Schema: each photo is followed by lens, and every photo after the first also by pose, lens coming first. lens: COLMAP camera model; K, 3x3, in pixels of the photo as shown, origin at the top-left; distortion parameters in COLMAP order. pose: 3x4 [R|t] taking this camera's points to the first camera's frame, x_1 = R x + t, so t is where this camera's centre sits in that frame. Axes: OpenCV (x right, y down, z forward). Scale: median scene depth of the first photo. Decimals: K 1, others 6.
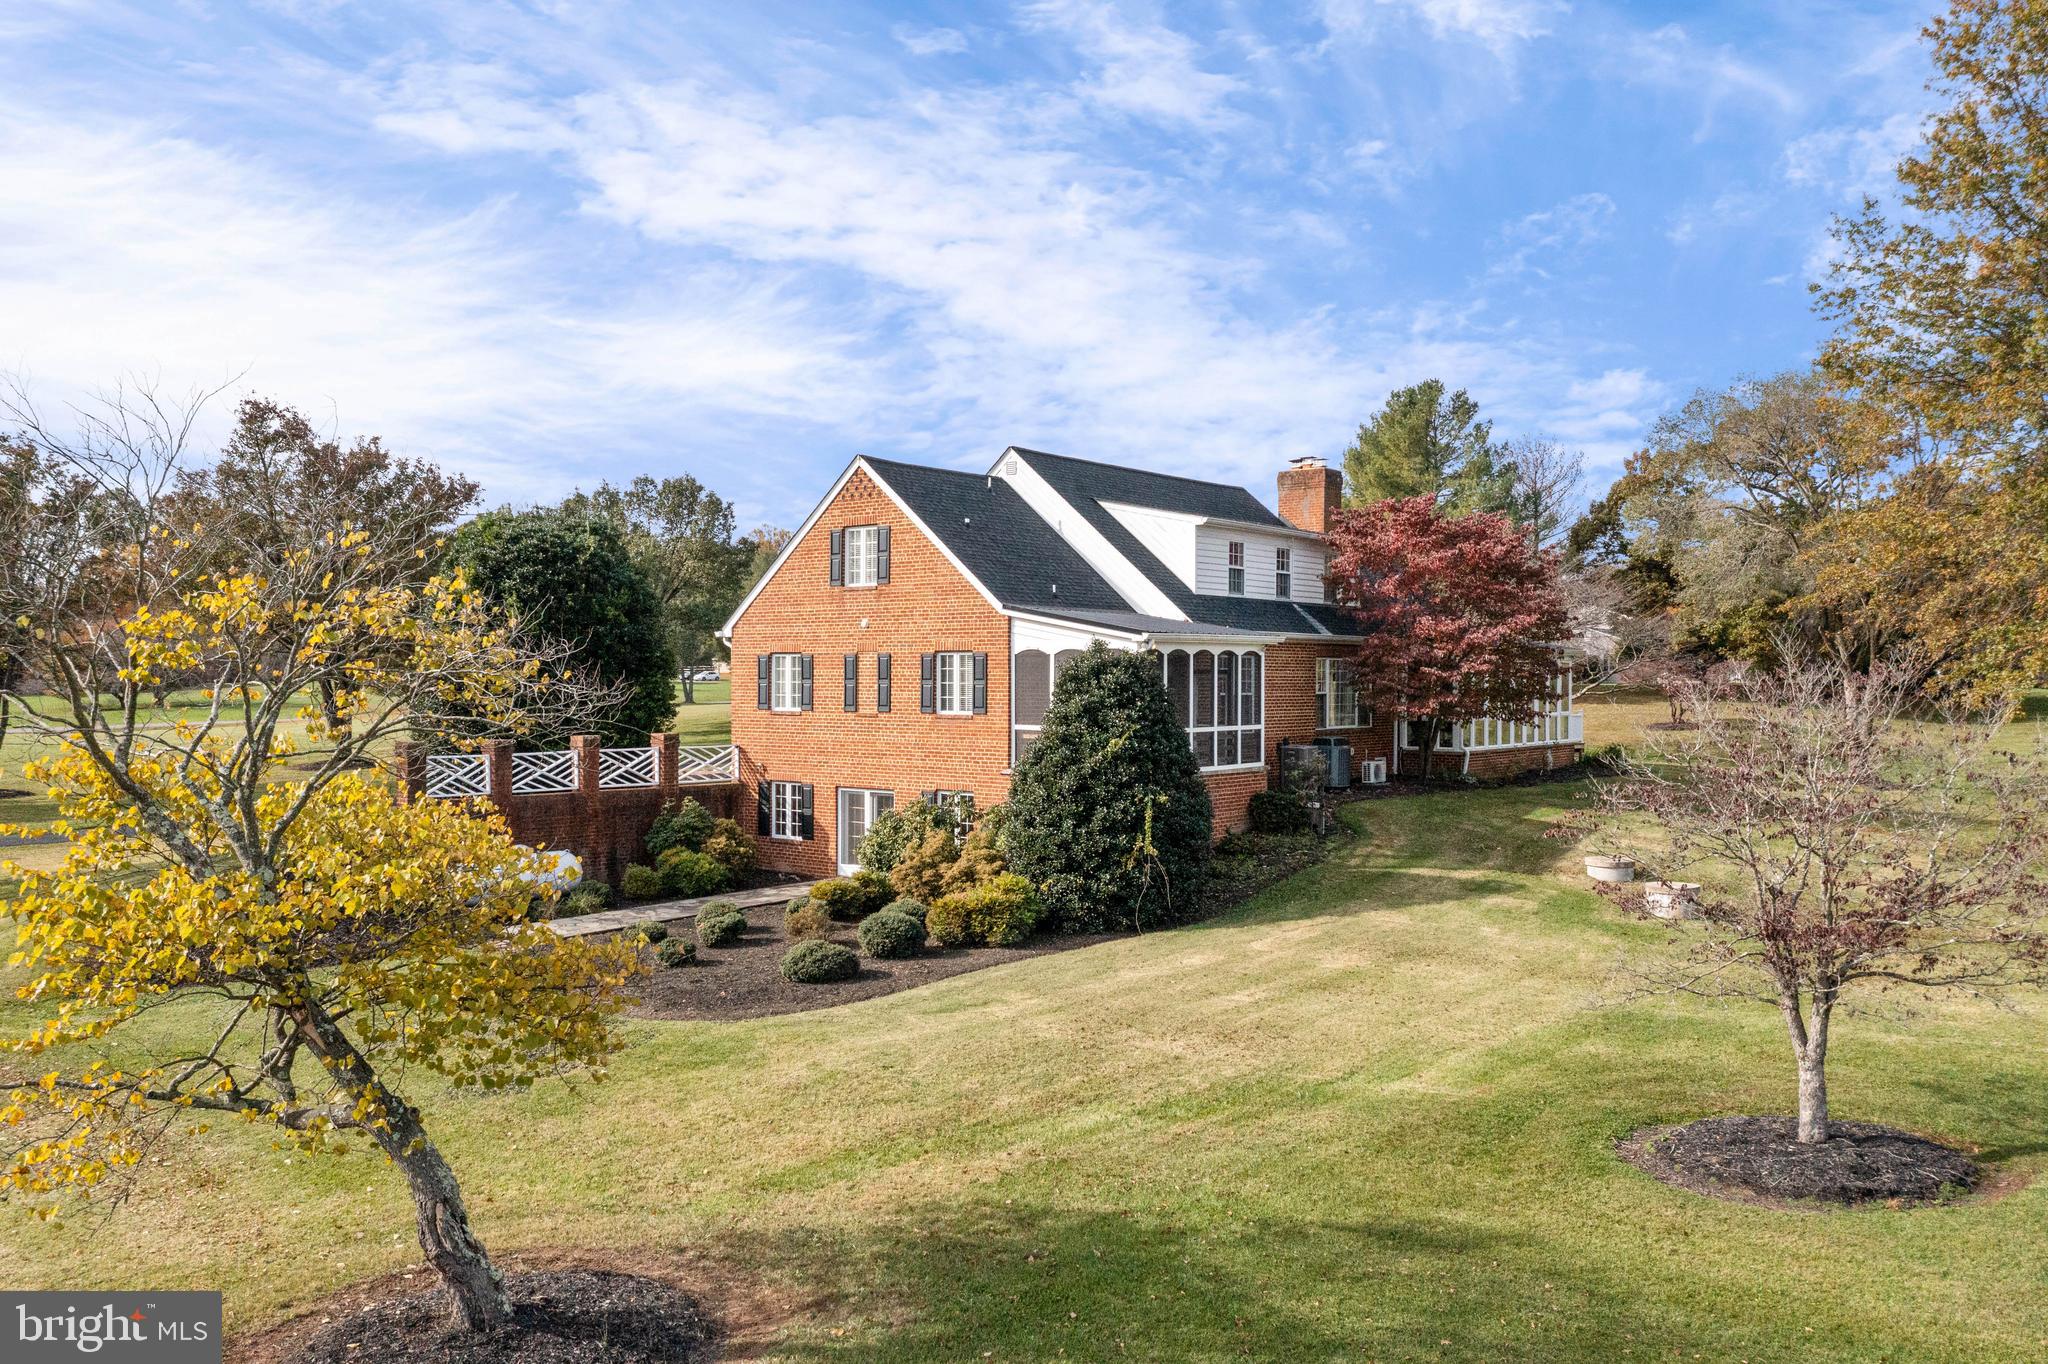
lens RADIAL K [[1635.5, 0, 1024.0], [0, 1635.5, 682.0], [0, 0, 1]] dist [-0.012945, 0.001533]
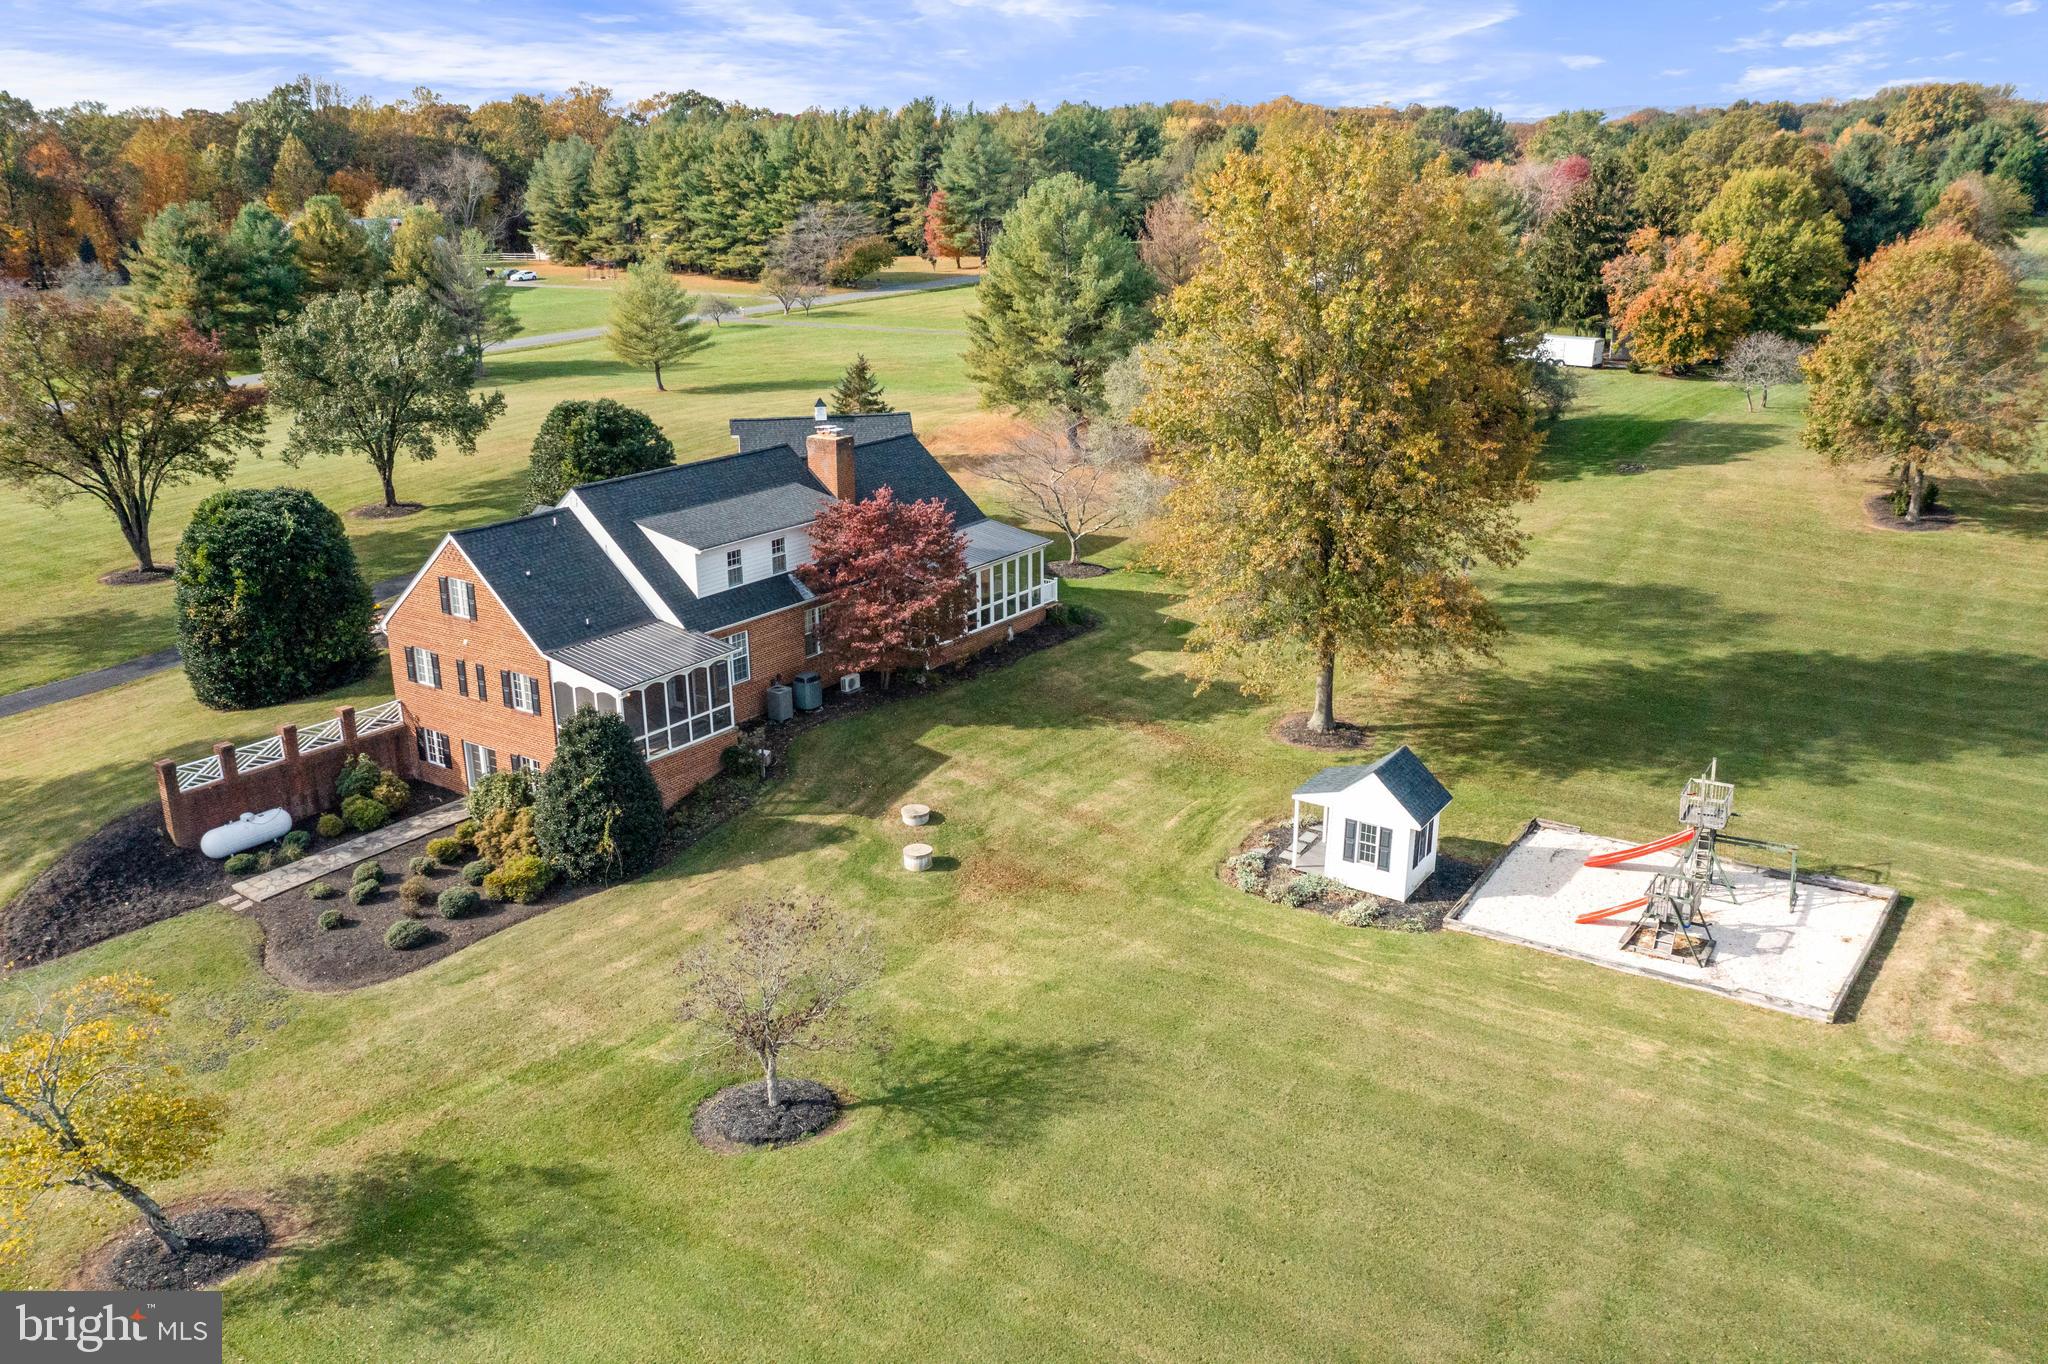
lens RADIAL K [[1645.0, 0, 1024.0], [0, 1645.0, 682.0], [0, 0, 1]] dist [-0.011350, 0.002602]
pose [[0.997798, -0.030300, 0.058994, 0.337321], [0.010958, 0.952631, 0.303931, -0.471363], [-0.065408, -0.302615, 0.950866, -0.503980]]
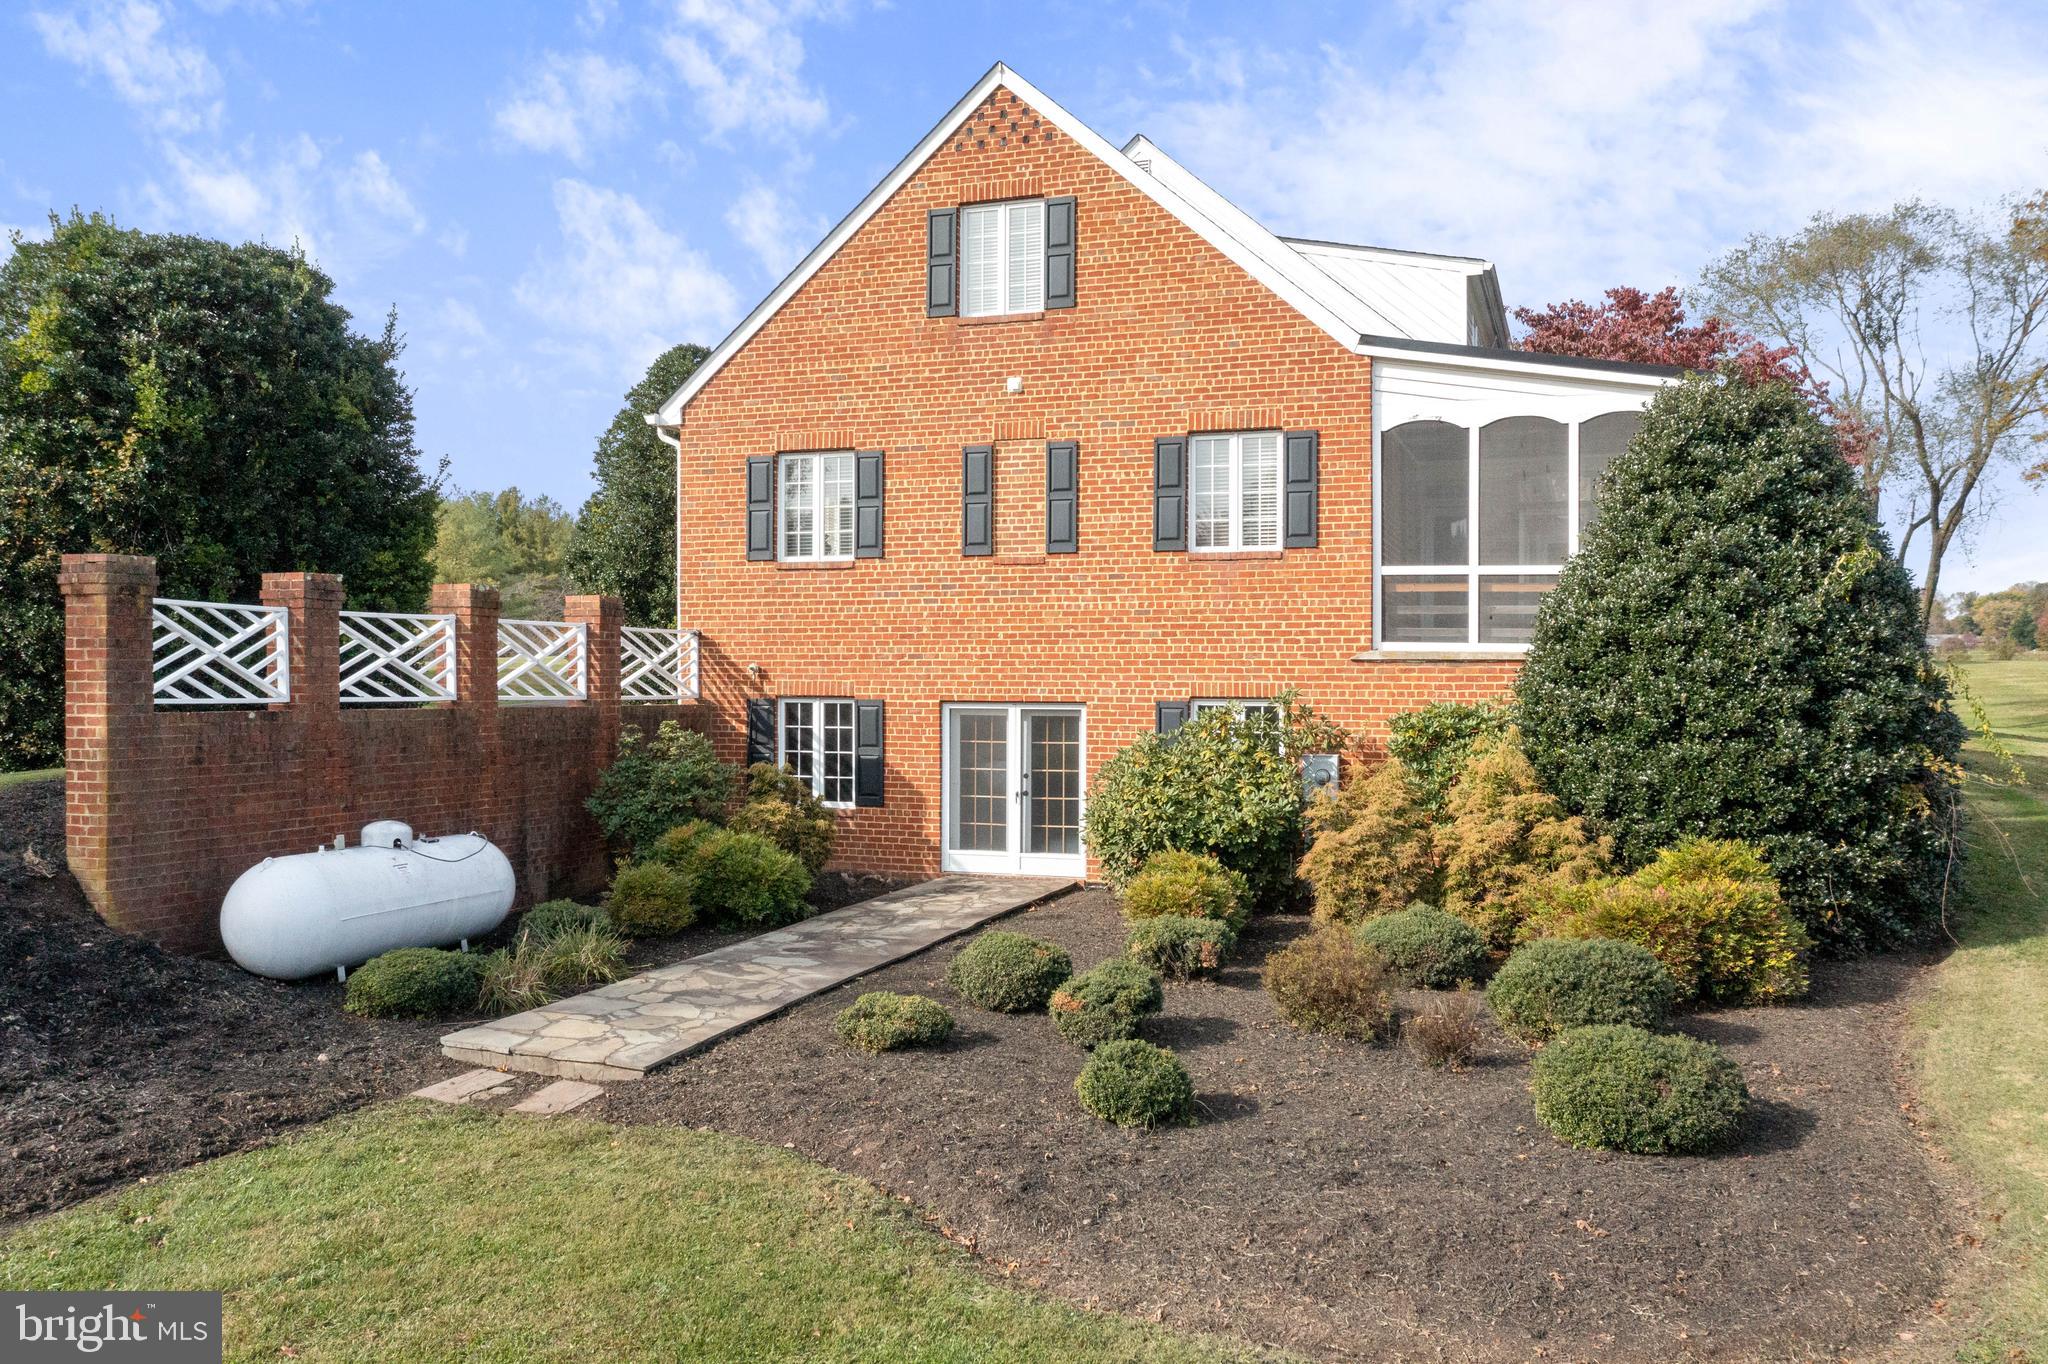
lens RADIAL K [[1635.5, 0, 1024.0], [0, 1635.5, 682.0], [0, 0, 1]] dist [-0.012945, 0.001533]
pose [[0.943532, -0.000133, 0.331283, -0.275811], [0.000693, 0.999999, -0.001573, 0.061470], [-0.331282, 0.001714, 0.943530, 0.523916]]
